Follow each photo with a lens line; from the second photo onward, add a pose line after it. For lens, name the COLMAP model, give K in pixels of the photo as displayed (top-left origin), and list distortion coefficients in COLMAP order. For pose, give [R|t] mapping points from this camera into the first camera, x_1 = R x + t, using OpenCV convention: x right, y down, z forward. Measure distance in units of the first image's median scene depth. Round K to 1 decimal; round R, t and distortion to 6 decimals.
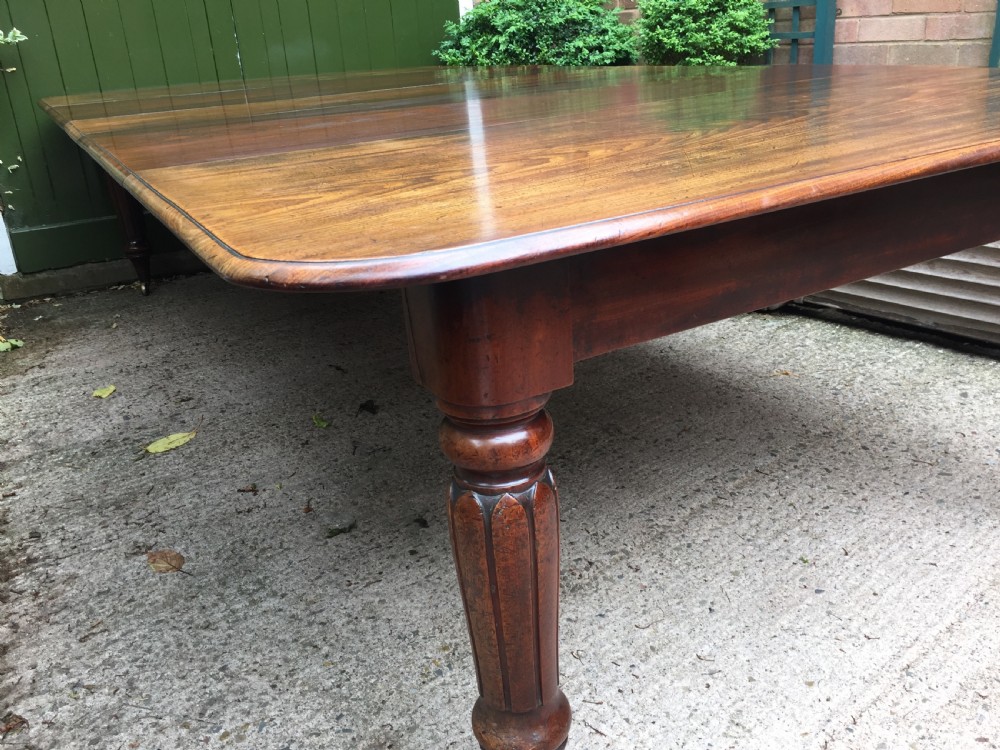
lens RADIAL K [[853.7, 0, 505.6], [0, 853.7, 378.3], [0, 0, 1]] dist [0.074124, -0.112694]
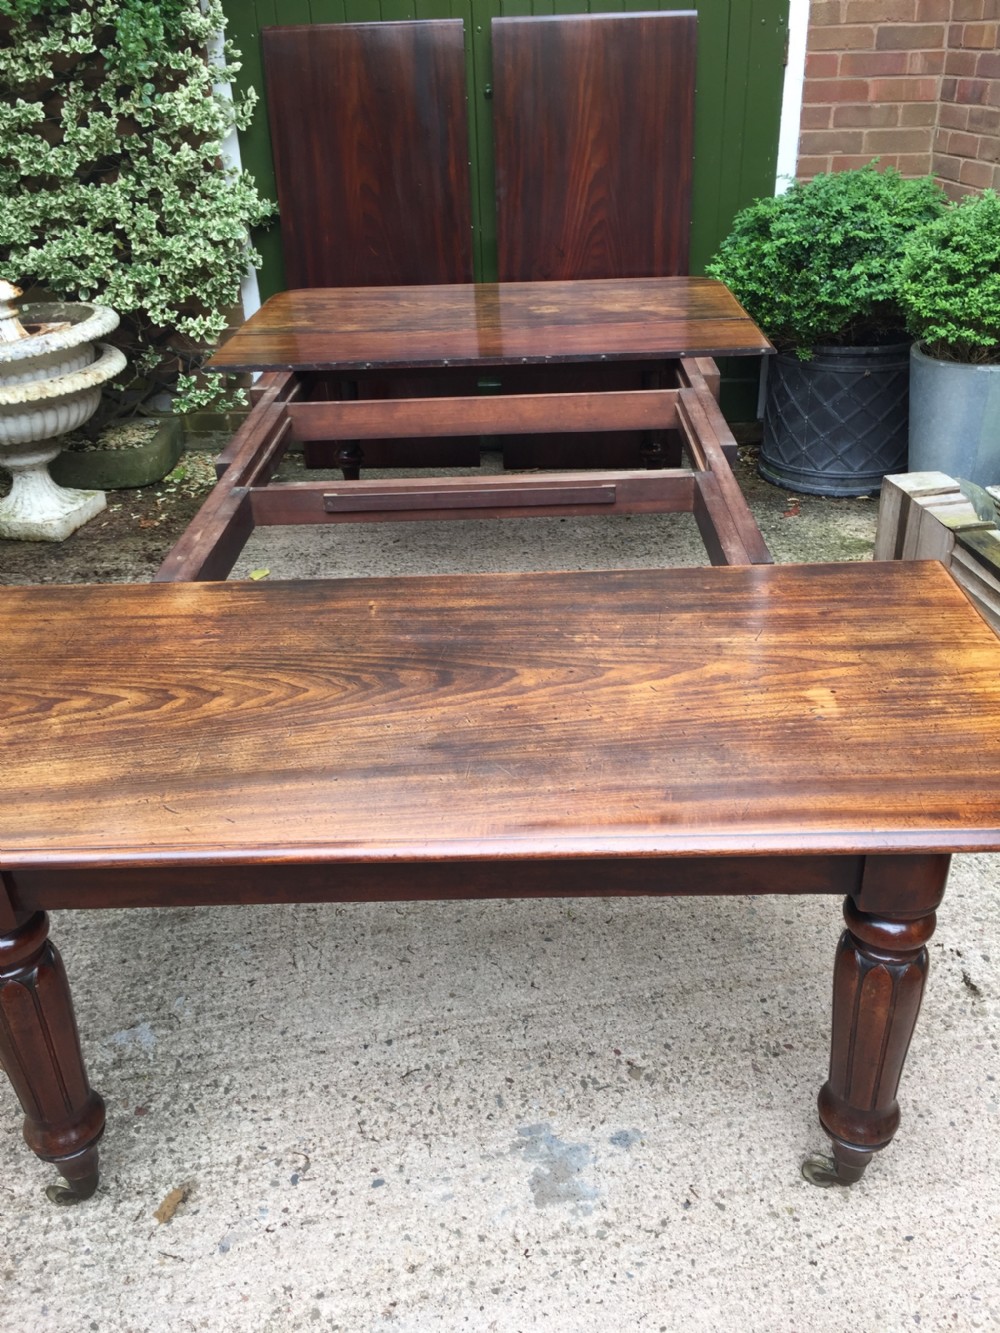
lens RADIAL K [[1141.5, 0, 506.5], [0, 1141.5, 674.1], [0, 0, 1]] dist [0.082254, -0.120276]
pose [[0.865222, 0.273152, -0.420451, 0.697200], [-0.210508, 0.958985, 0.189827, -0.304386], [0.455058, -0.075735, 0.887235, -0.296333]]
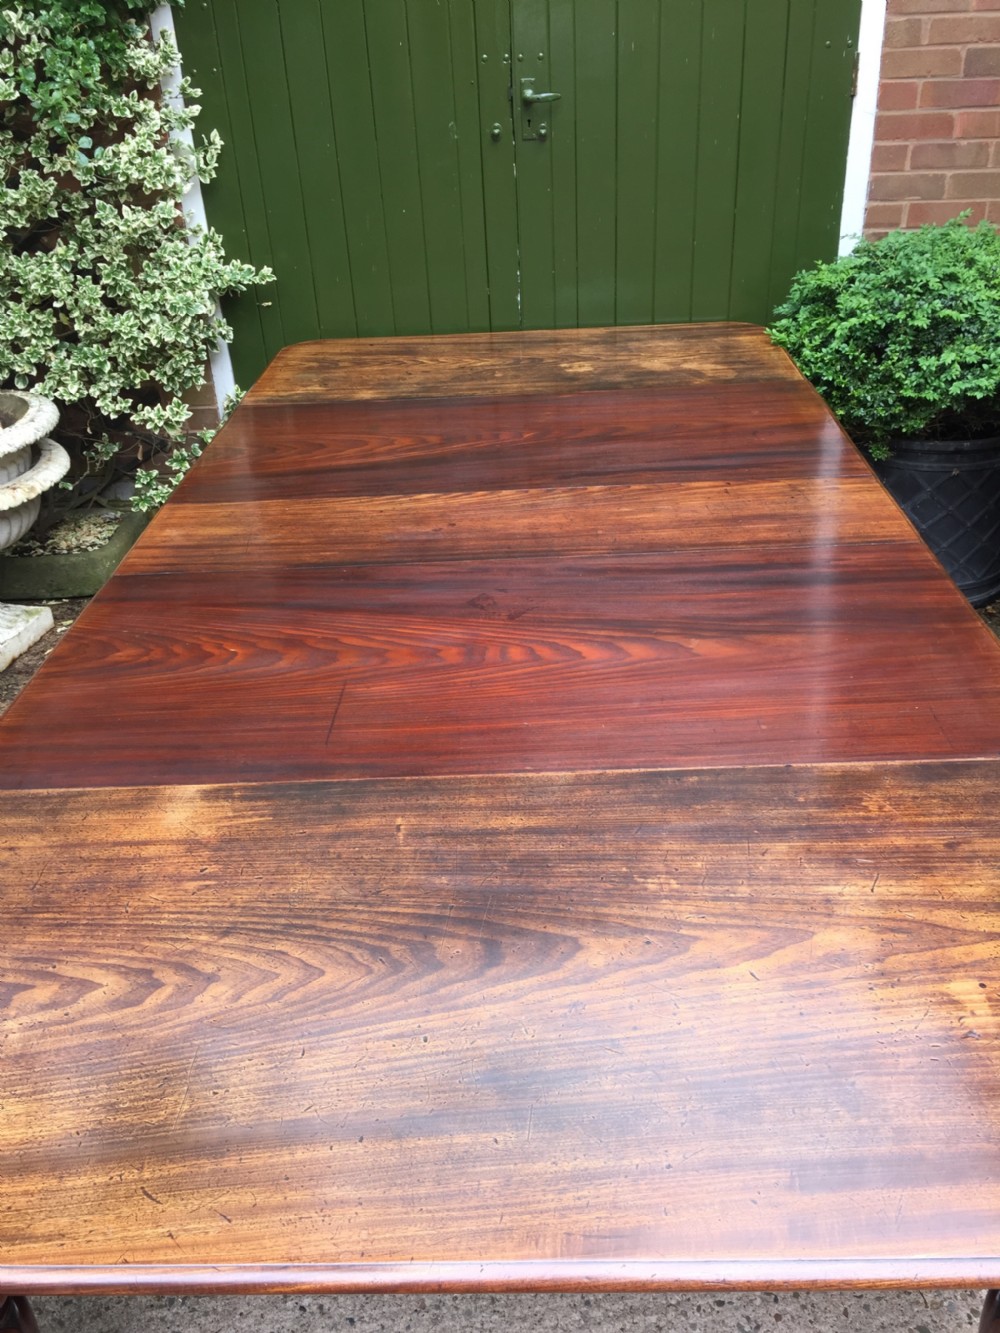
lens RADIAL K [[1128.9, 0, 507.1], [0, 1128.9, 677.0], [0, 0, 1]] dist [0.084580, -0.120049]
pose [[0.859574, 0.277163, -0.429317, 0.461030], [-0.200580, 0.955705, 0.215395, -0.524967], [0.470000, -0.099035, 0.877093, 0.072617]]
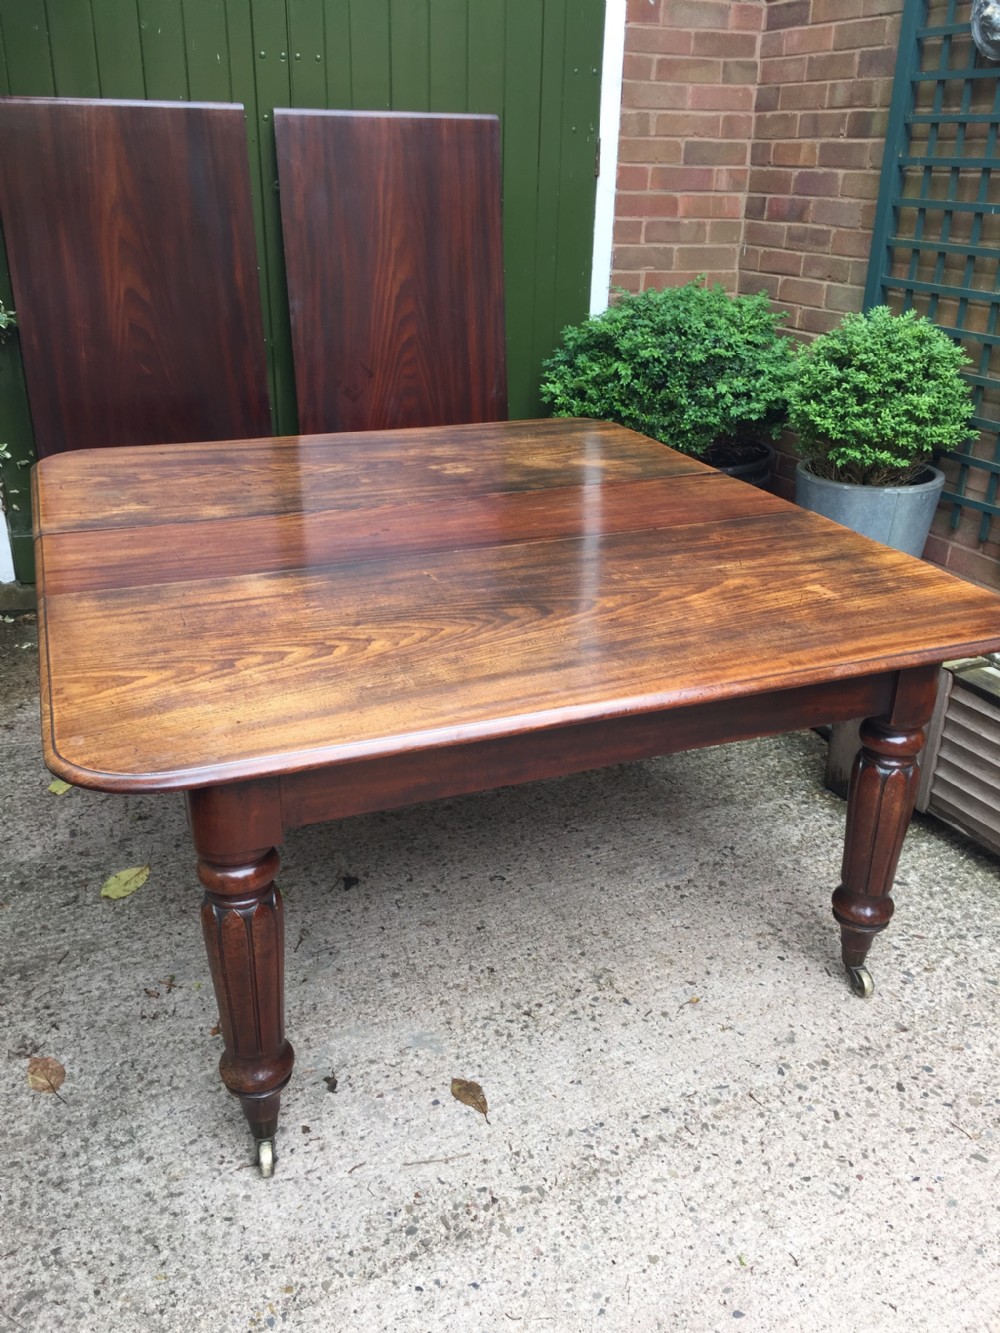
lens RADIAL K [[1136.4, 0, 506.8], [0, 1136.4, 676.5], [0, 0, 1]] dist [0.088574, -0.141609]
pose [[0.976558, 0.155310, -0.149041, 0.174349], [-0.149055, 0.987443, 0.052330, -0.307767], [0.155297, -0.028888, 0.987445, -0.087152]]
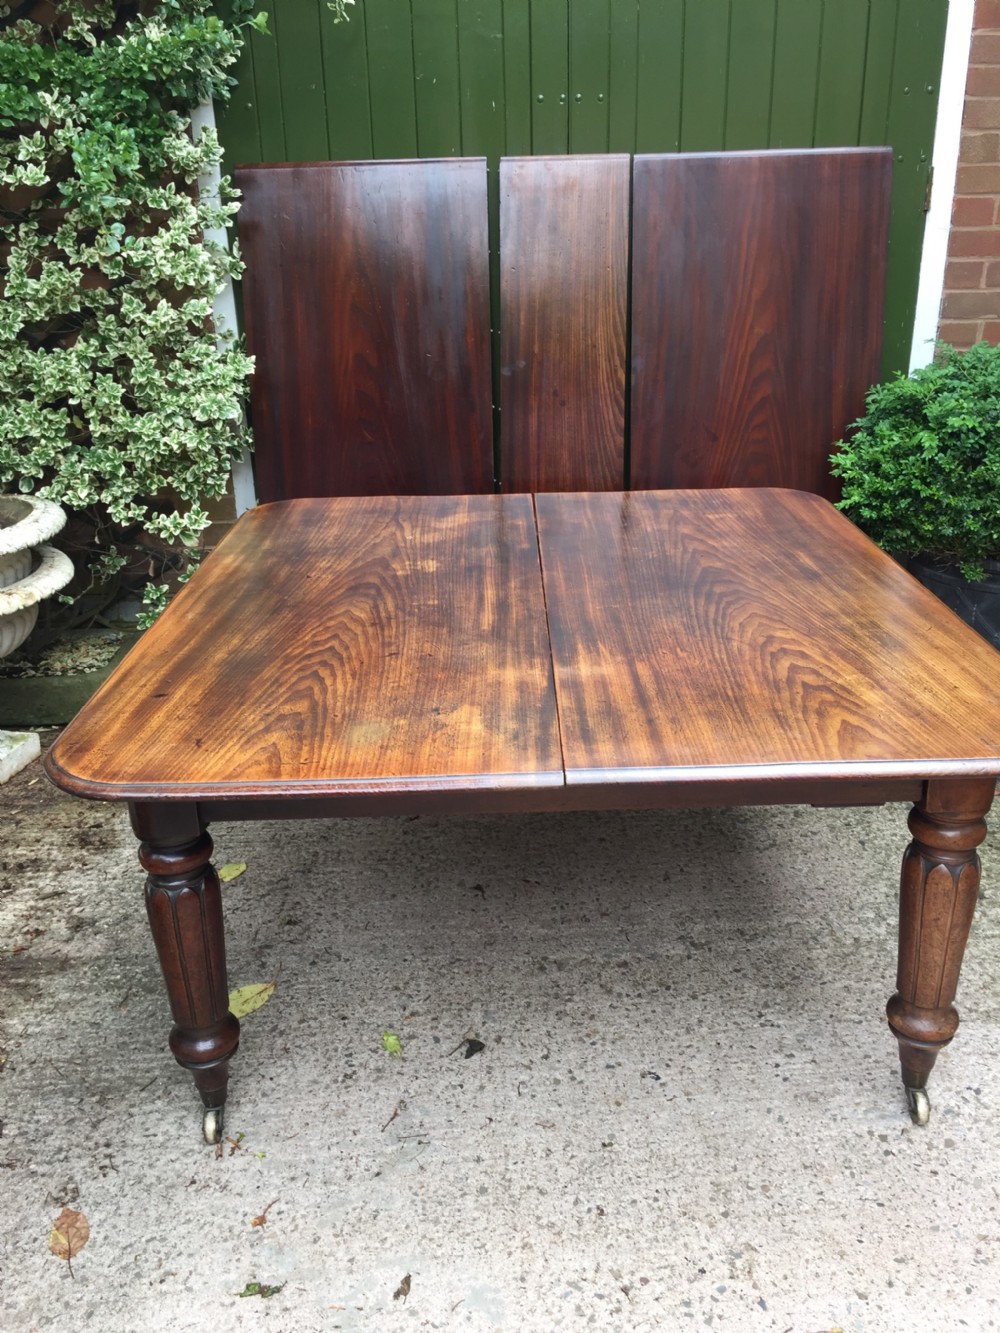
lens RADIAL K [[1141.5, 0, 506.5], [0, 1141.5, 674.1], [0, 0, 1]] dist [0.082254, -0.120276]
pose [[0.860457, 0.227975, -0.455677, 0.300116], [-0.219060, 0.972967, 0.073124, -0.427249], [0.460029, 0.036900, 0.887137, 0.204929]]
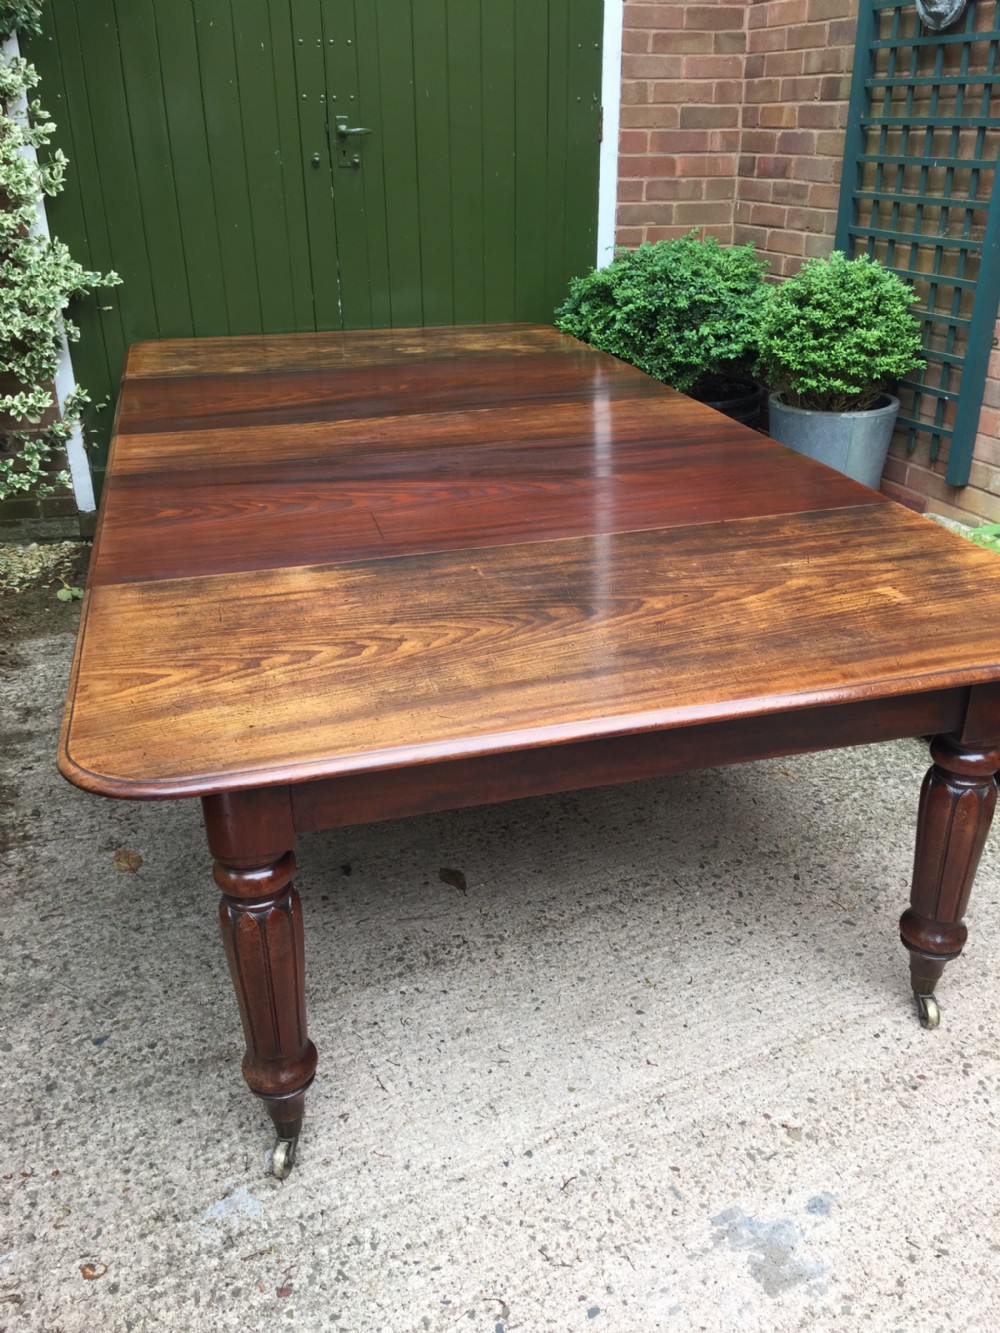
lens RADIAL K [[1134.5, 0, 505.1], [0, 1134.5, 675.3], [0, 0, 1]] dist [0.072774, -0.107140]
pose [[0.966626, 0.159252, -0.200680, 0.338917], [-0.144502, 0.985741, 0.086216, -0.223436], [0.211548, -0.054340, 0.975856, -0.349585]]
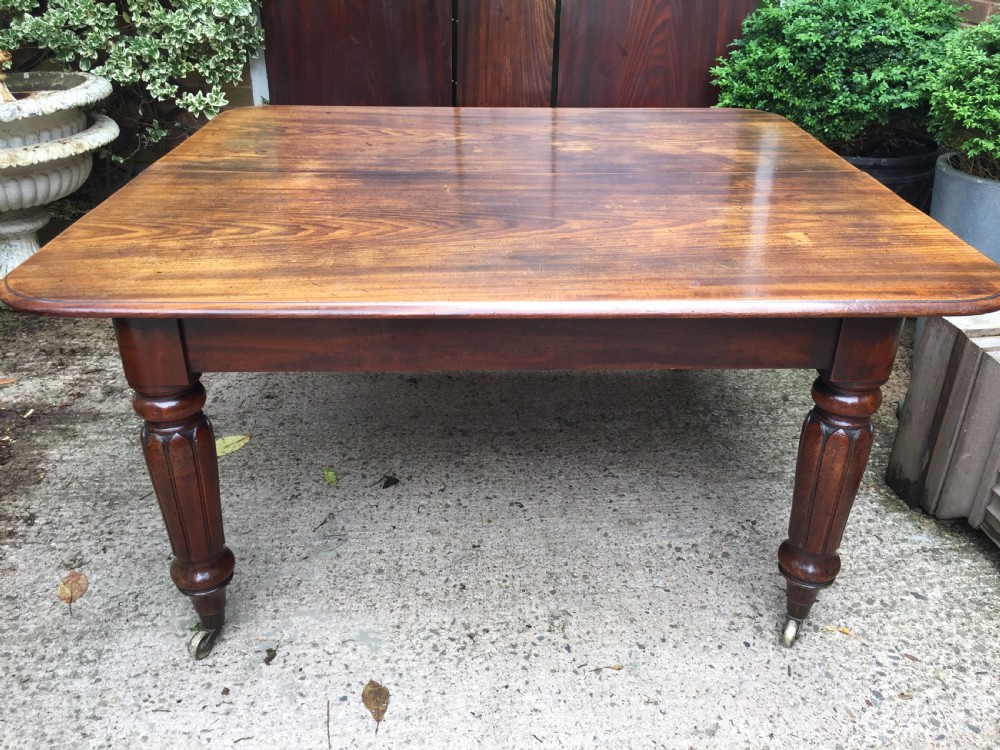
lens RADIAL K [[853.7, 0, 505.6], [0, 853.7, 378.3], [0, 0, 1]] dist [0.074124, -0.112694]
pose [[0.848507, 0.312928, -0.426746, 0.420528], [-0.260477, 0.948942, 0.177936, -0.348927], [0.460638, -0.039822, 0.886694, 0.277563]]
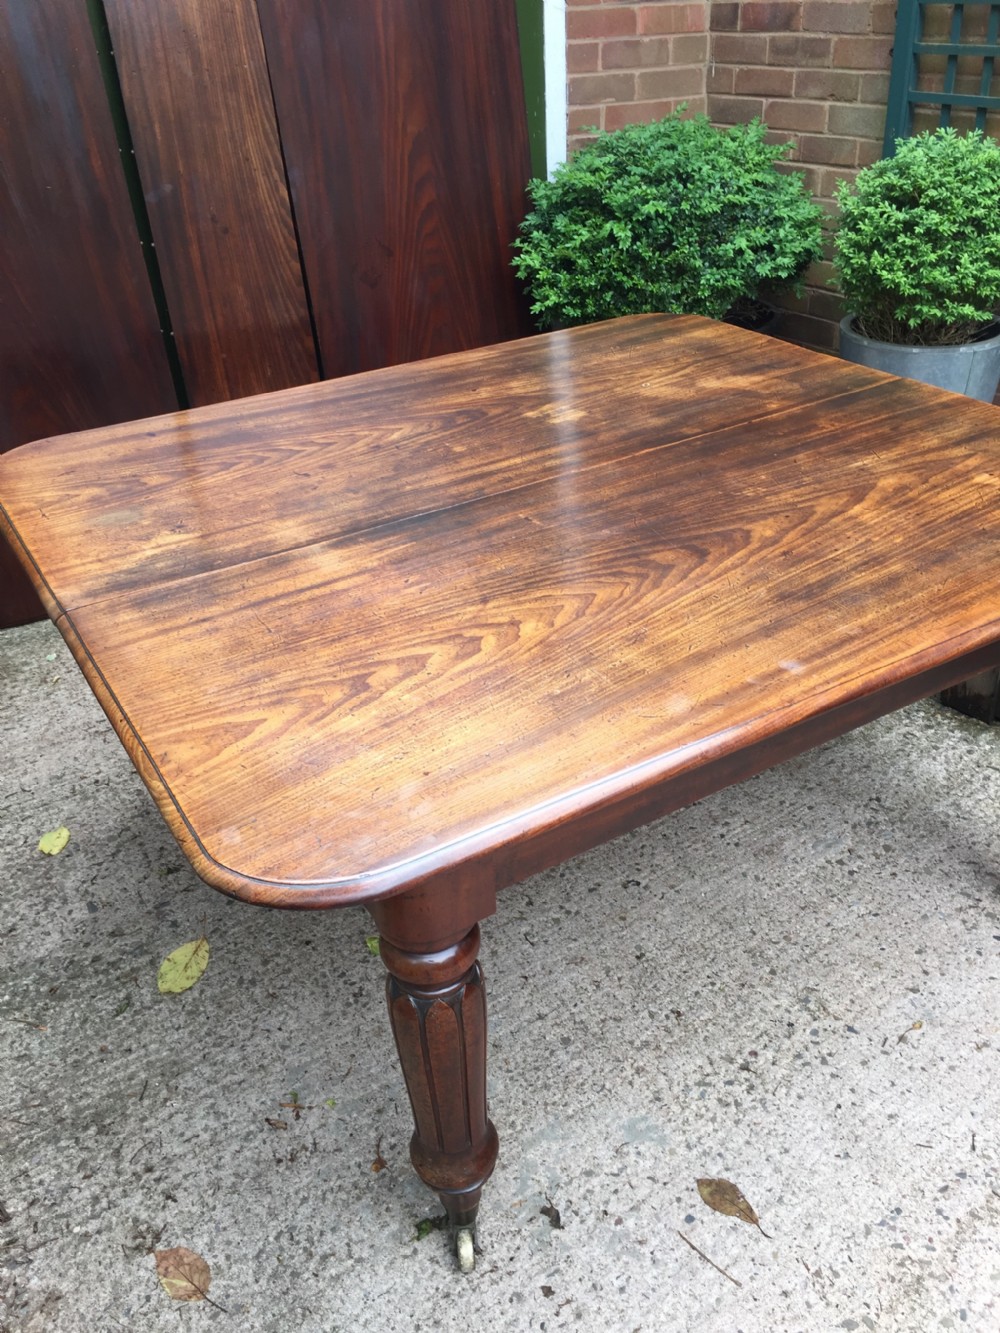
lens RADIAL K [[1146.7, 0, 505.0], [0, 1146.7, 666.3], [0, 0, 1]] dist [0.085706, -0.131718]
pose [[0.999392, 0.031547, -0.014816, -0.131571], [-0.028892, 0.987642, 0.154040, -0.389056], [0.019493, -0.153518, 0.987953, 0.153341]]
